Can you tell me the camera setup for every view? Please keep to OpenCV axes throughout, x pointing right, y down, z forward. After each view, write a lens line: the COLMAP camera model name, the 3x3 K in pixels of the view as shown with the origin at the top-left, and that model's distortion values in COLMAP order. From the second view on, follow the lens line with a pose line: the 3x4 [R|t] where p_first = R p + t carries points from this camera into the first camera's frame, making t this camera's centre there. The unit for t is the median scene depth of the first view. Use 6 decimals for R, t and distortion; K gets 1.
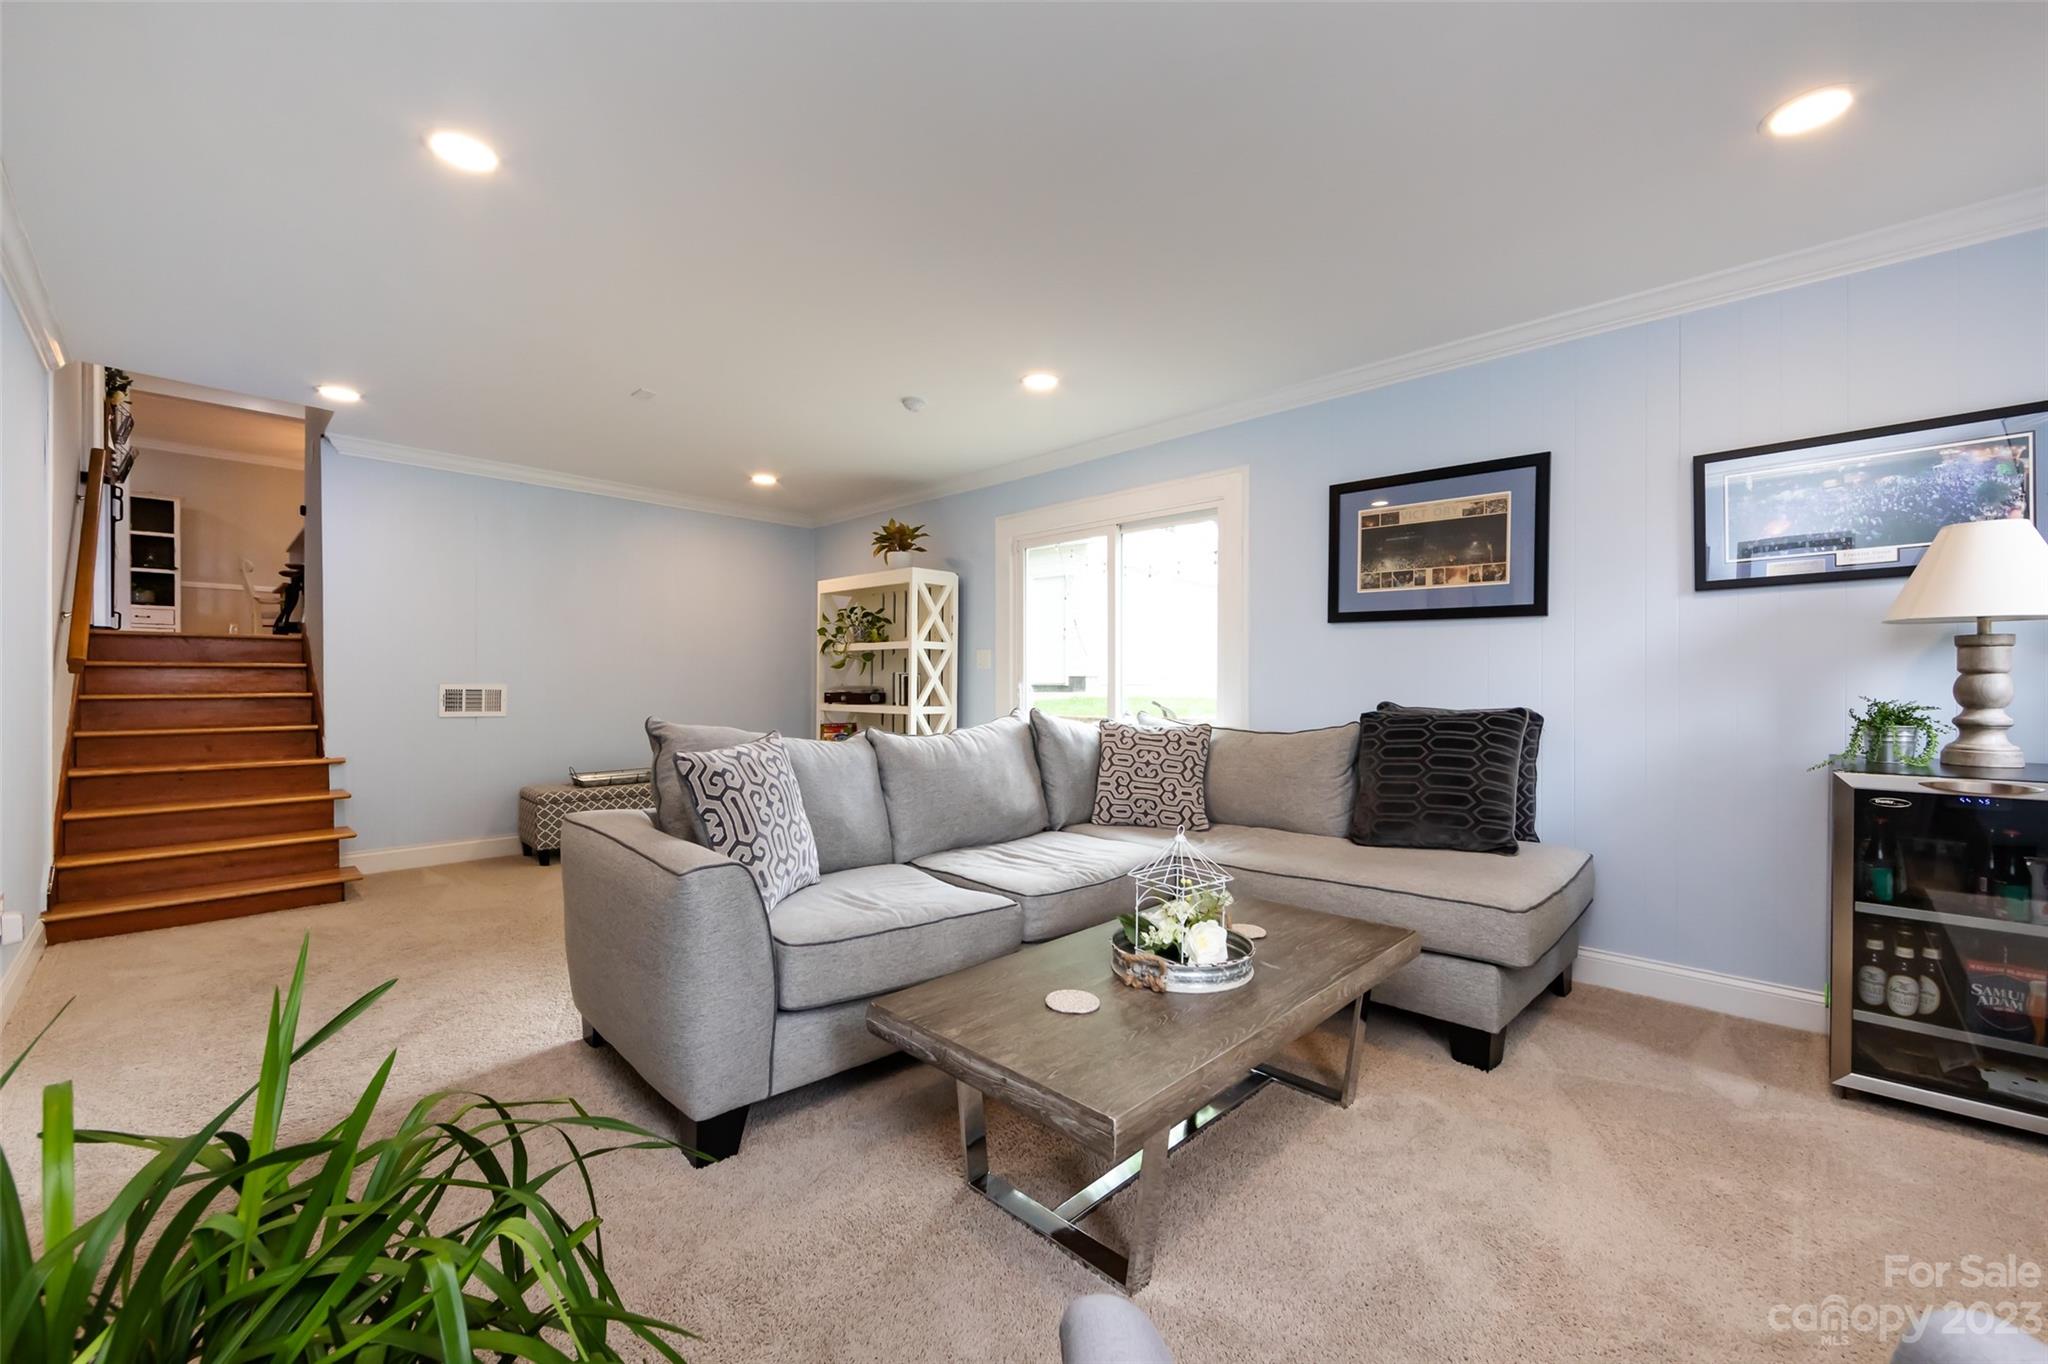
lens RADIAL K [[810.8, 0, 1021.2], [0, 810.8, 691.0], [0, 0, 1]] dist [-0.001335, -0.000235]
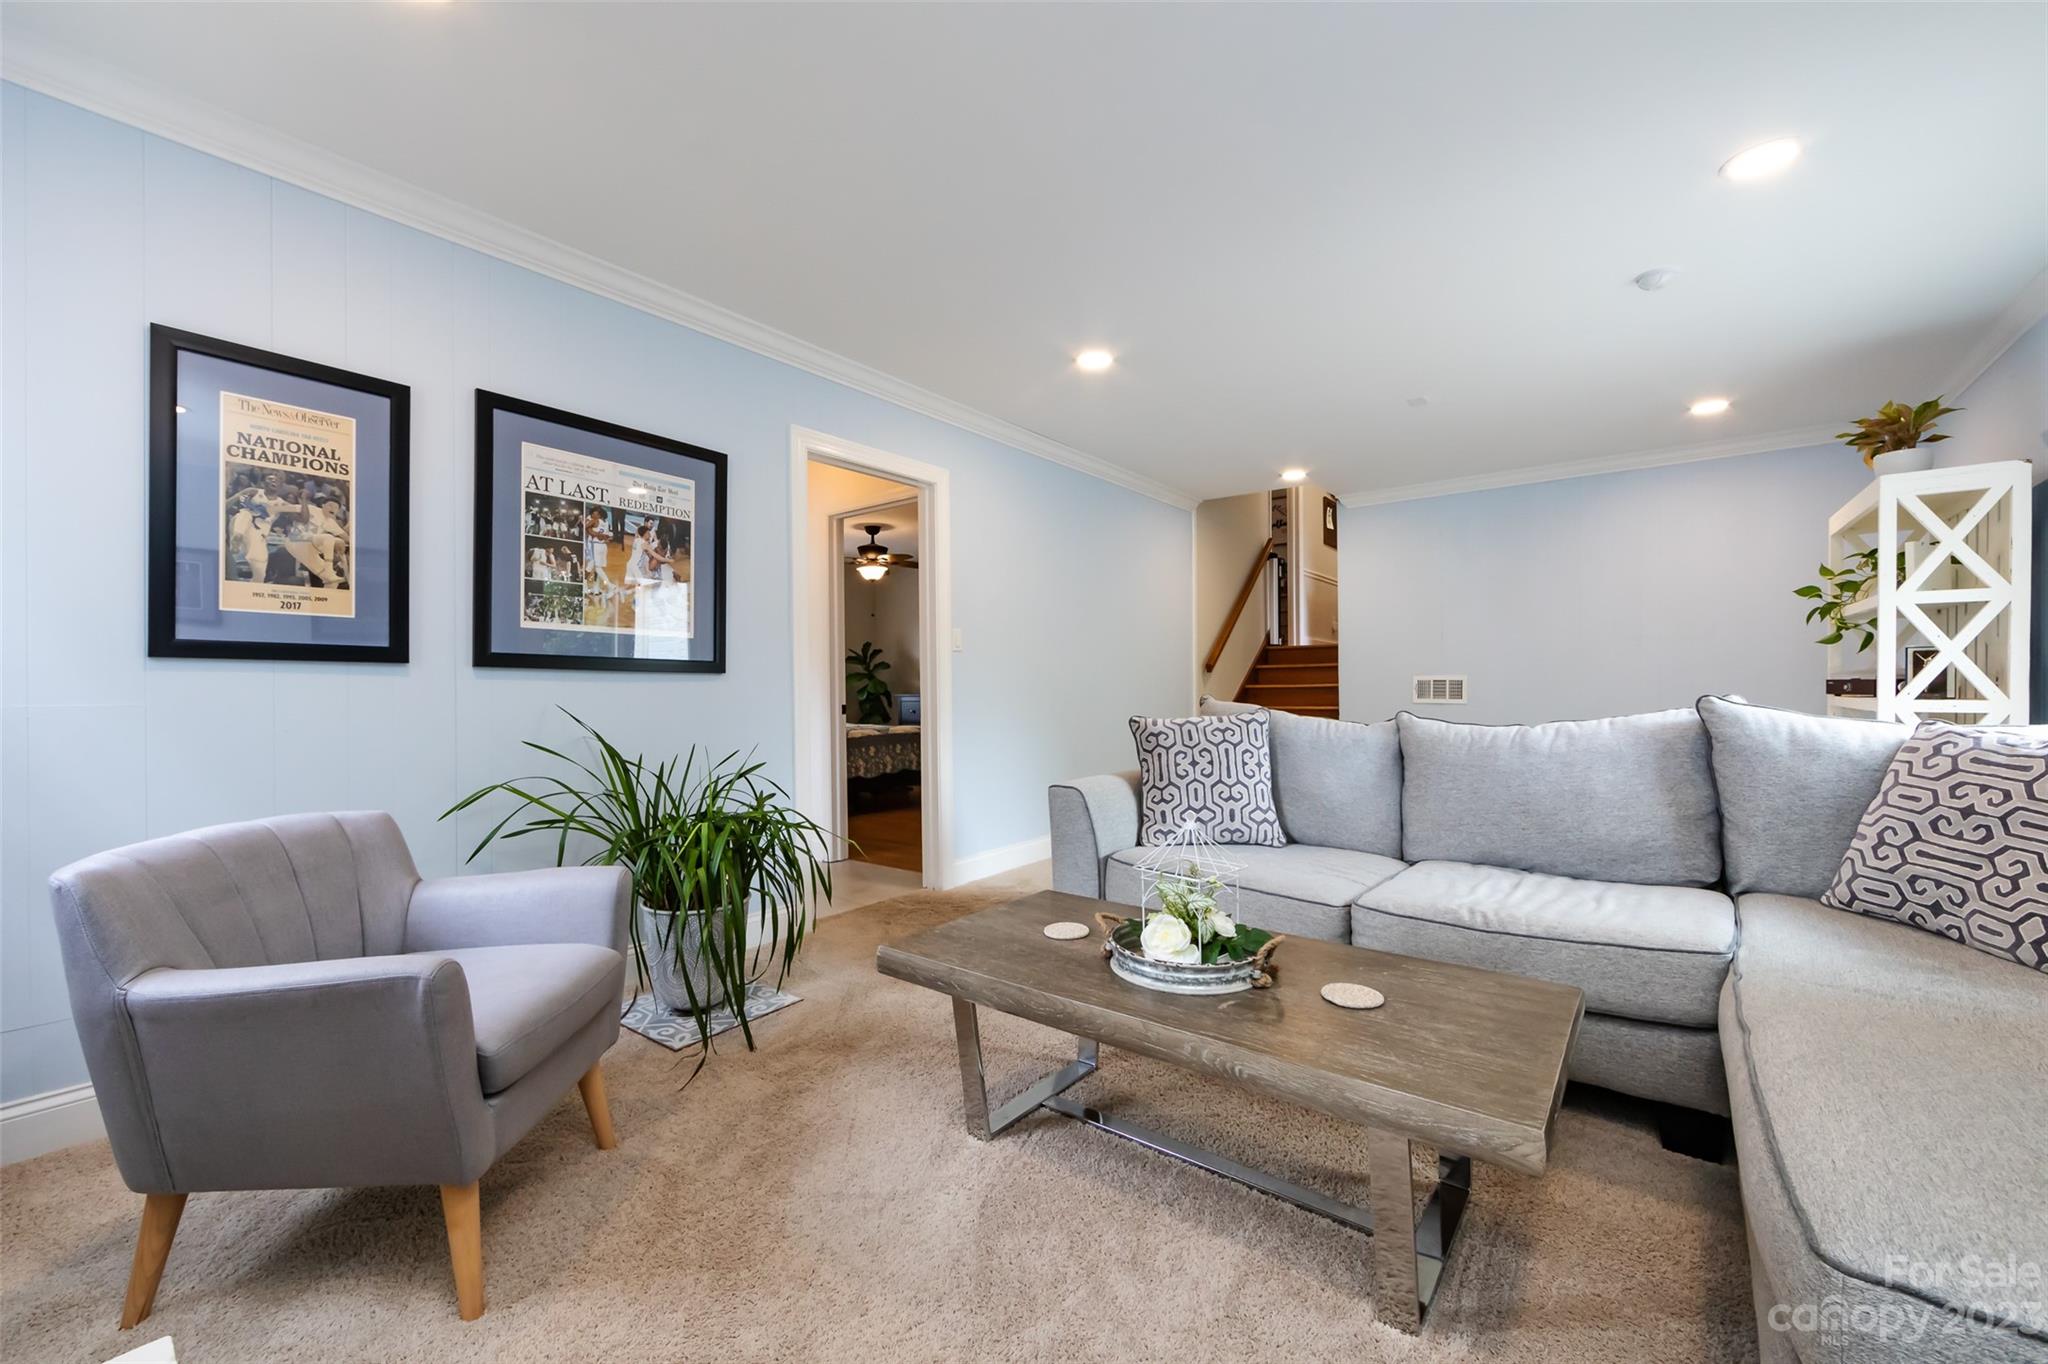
lens RADIAL K [[810.8, 0, 1021.2], [0, 810.8, 691.0], [0, 0, 1]] dist [-0.001335, -0.000235]
pose [[0.104690, 0.001399, -0.994504, 0.587775], [-0.000362, 0.999999, 0.001368, 0.017313], [0.994505, 0.000217, 0.104691, 0.393067]]
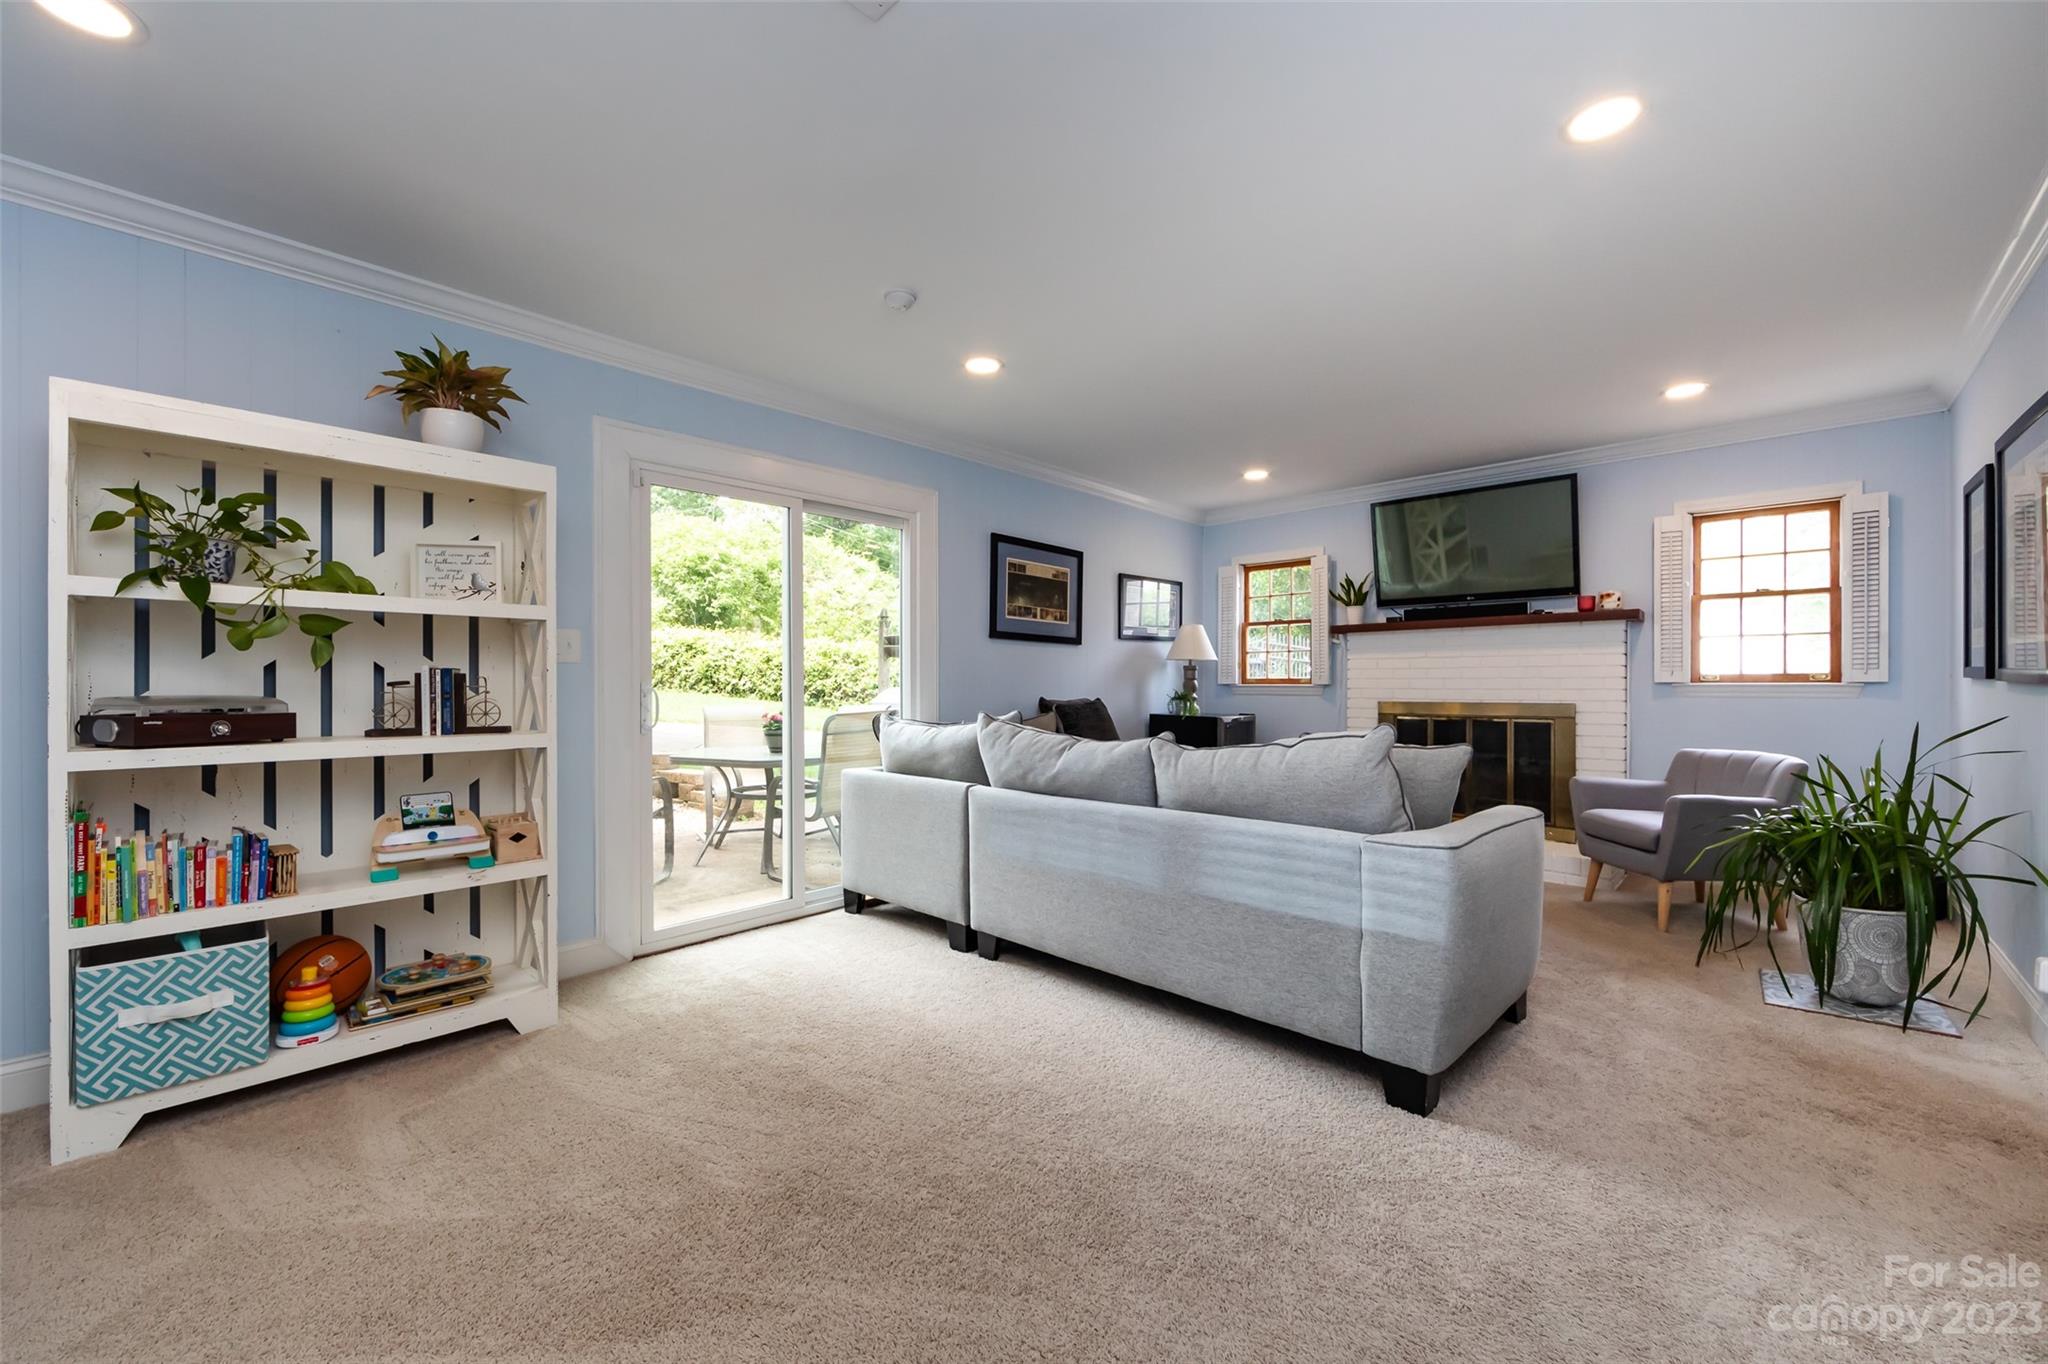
lens RADIAL K [[819.1, 0, 1028.1], [0, 819.1, 679.1], [0, 0, 1]] dist [-0.000504, -0.000118]
pose [[-0.035685, -0.004945, 0.999351, -0.952932], [0.005681, 0.999971, 0.005151, -0.024305], [-0.999347, 0.005861, -0.035656, 1.002866]]
